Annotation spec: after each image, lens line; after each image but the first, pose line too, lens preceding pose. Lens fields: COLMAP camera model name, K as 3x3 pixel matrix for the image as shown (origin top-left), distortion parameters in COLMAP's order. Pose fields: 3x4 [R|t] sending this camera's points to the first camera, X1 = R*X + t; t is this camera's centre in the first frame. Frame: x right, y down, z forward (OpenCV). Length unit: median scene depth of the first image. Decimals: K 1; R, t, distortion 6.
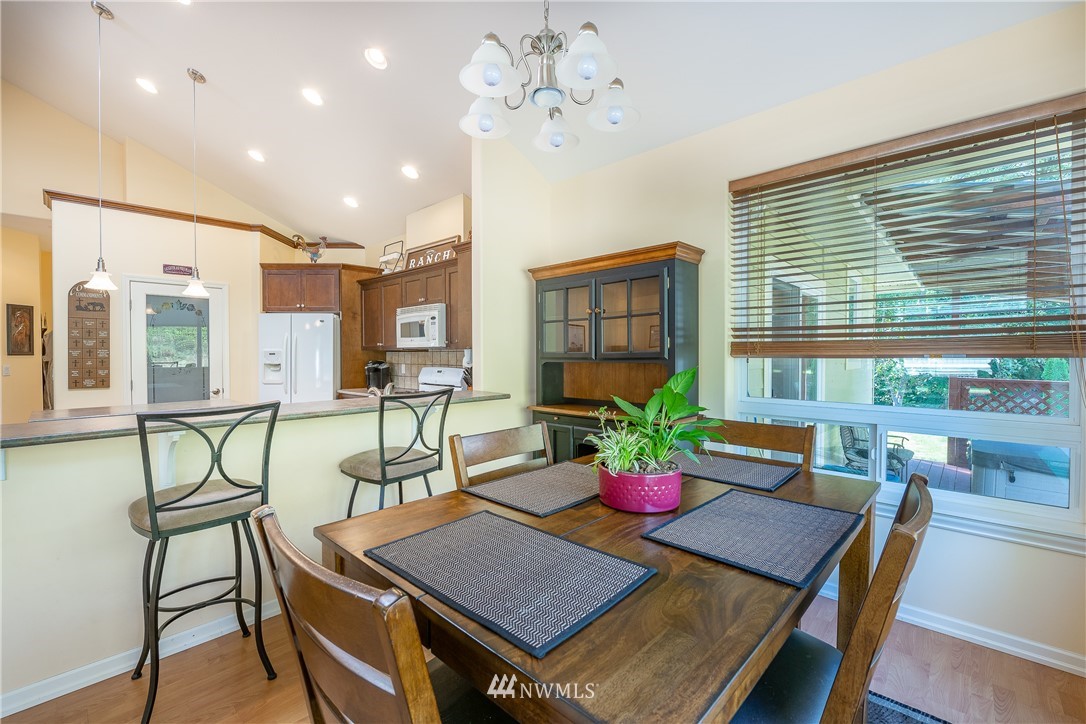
lens RADIAL K [[449.4, 0, 559.9], [0, 449.4, 361.5], [0, 0, 1]] dist [-0.017910, 0.001707]
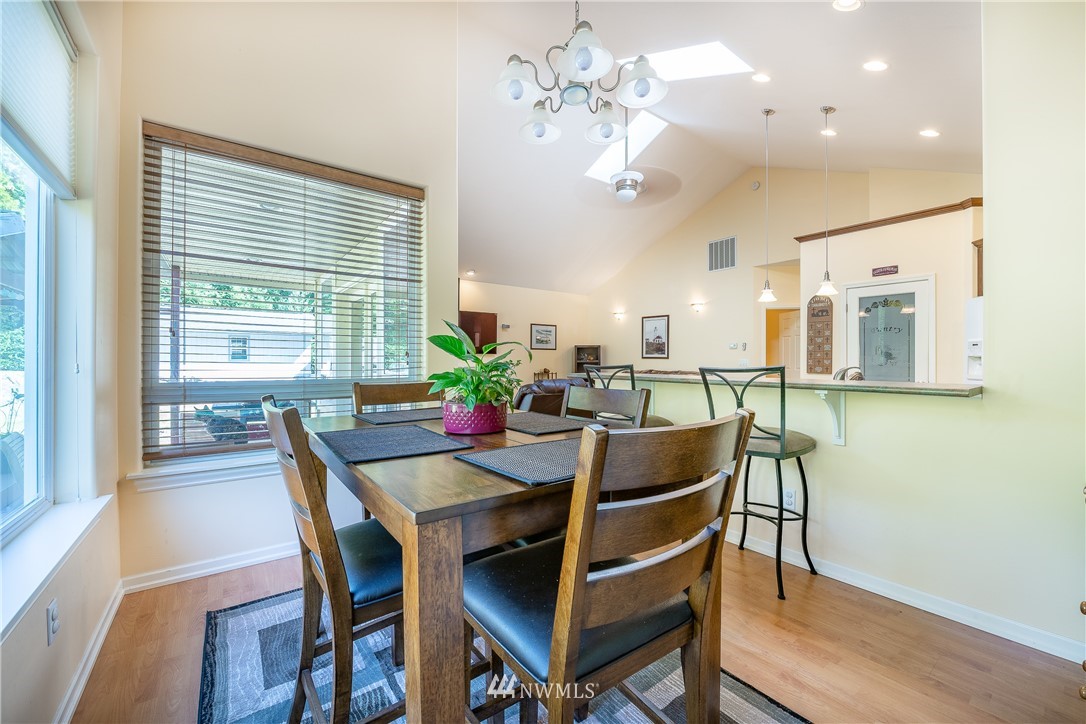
lens RADIAL K [[445.8, 0, 526.8], [0, 445.8, 362.2], [0, 0, 1]] dist [-0.000293, 0.000766]
pose [[-0.206860, 0.000653, -0.978370, 0.418587], [-0.024717, 0.999677, 0.005893, 0.037138], [0.978058, 0.025402, -0.206777, 0.376869]]
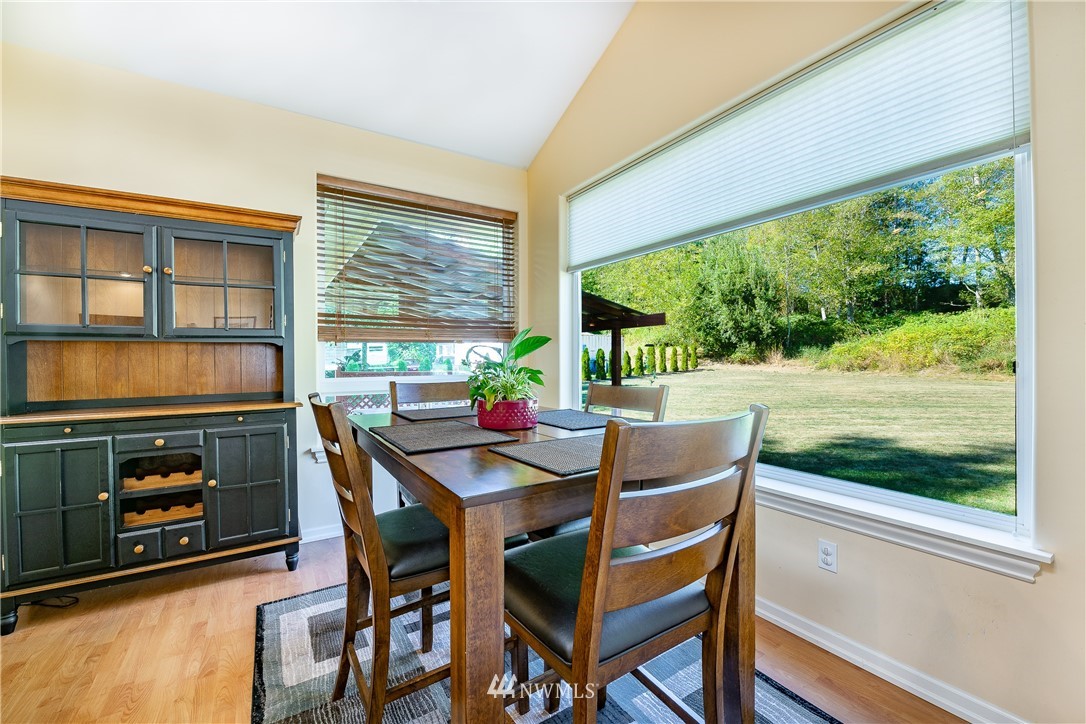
lens RADIAL K [[449.4, 0, 536.3], [0, 449.4, 360.8], [0, 0, 1]] dist [-0.017910, 0.001707]
pose [[0.248879, 0.000431, 0.968534, -0.307268], [0.027810, 0.999584, -0.007590, 0.037100], [-0.968135, 0.028824, 0.248764, 0.149298]]
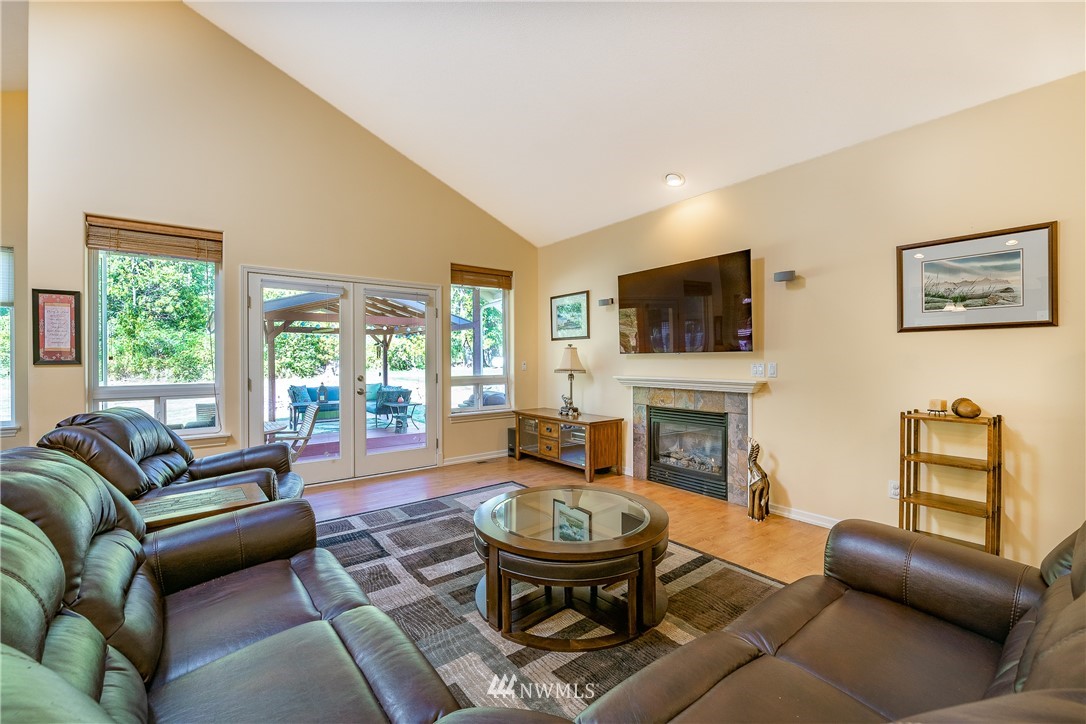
lens RADIAL K [[449.4, 0, 551.4], [0, 449.4, 362.3], [0, 0, 1]] dist [-0.017910, 0.001707]
pose [[-0.985758, 0.004853, 0.168100, -1.292997], [0.009832, 0.999537, 0.028799, 0.007809], [-0.167883, 0.030042, -0.985349, 0.675307]]
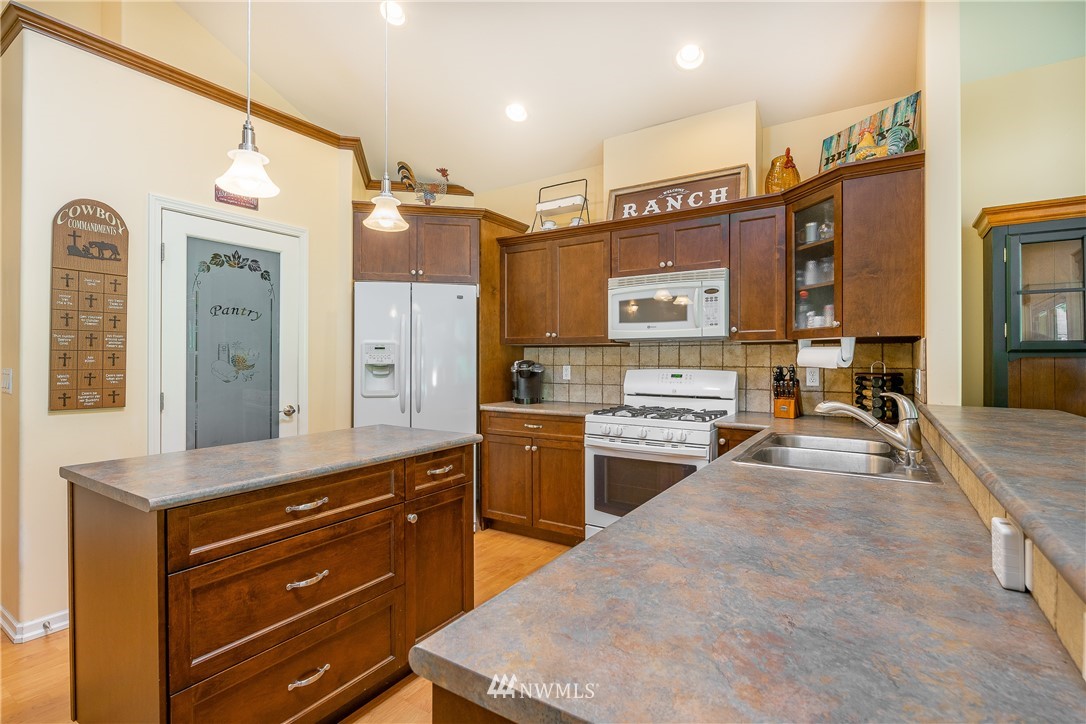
lens RADIAL K [[502.7, 0, 558.1], [0, 502.7, 361.5], [0, 0, 1]] dist [-0.009219, -0.002001]
pose [[0.985784, 0.002832, 0.167992, -0.582583], [-0.000153, 0.999873, -0.015962, 0.013496], [-0.168016, 0.015709, 0.985659, 0.317808]]
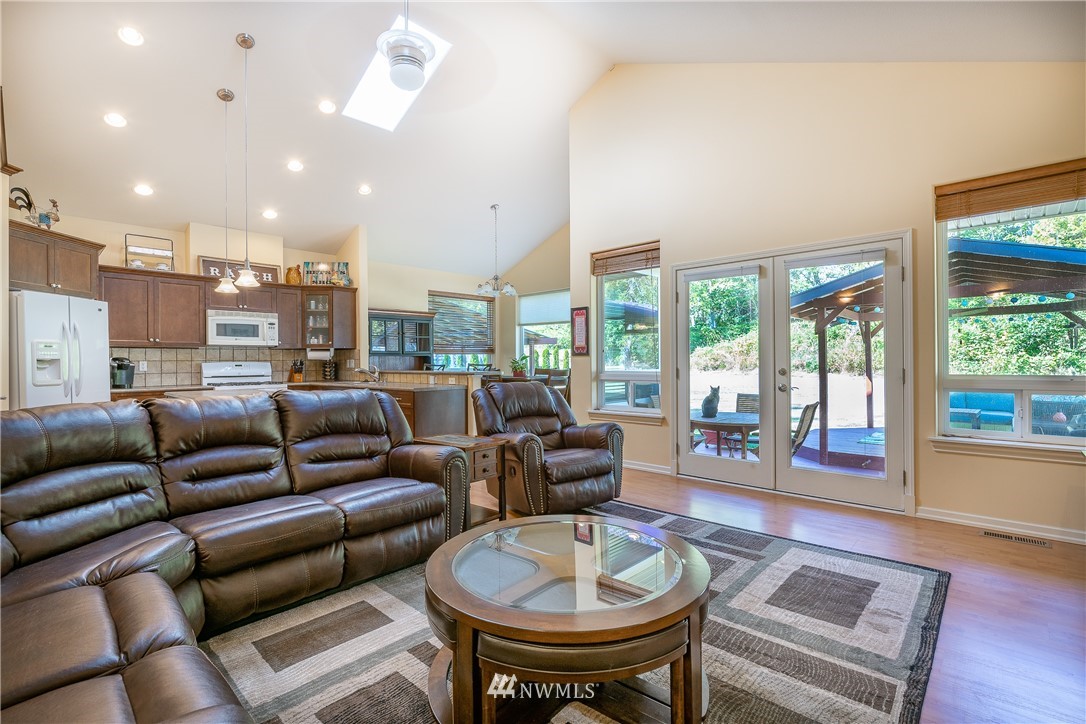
lens RADIAL K [[478.7, 0, 537.0], [0, 478.7, 362.3], [0, 0, 1]] dist [-0.006834, -0.001439]
pose [[0.023682, 0.000172, 0.999720, -1.610179], [0.029711, 0.999558, -0.000876, 0.040938], [-0.999278, 0.029723, 0.023666, 0.160660]]
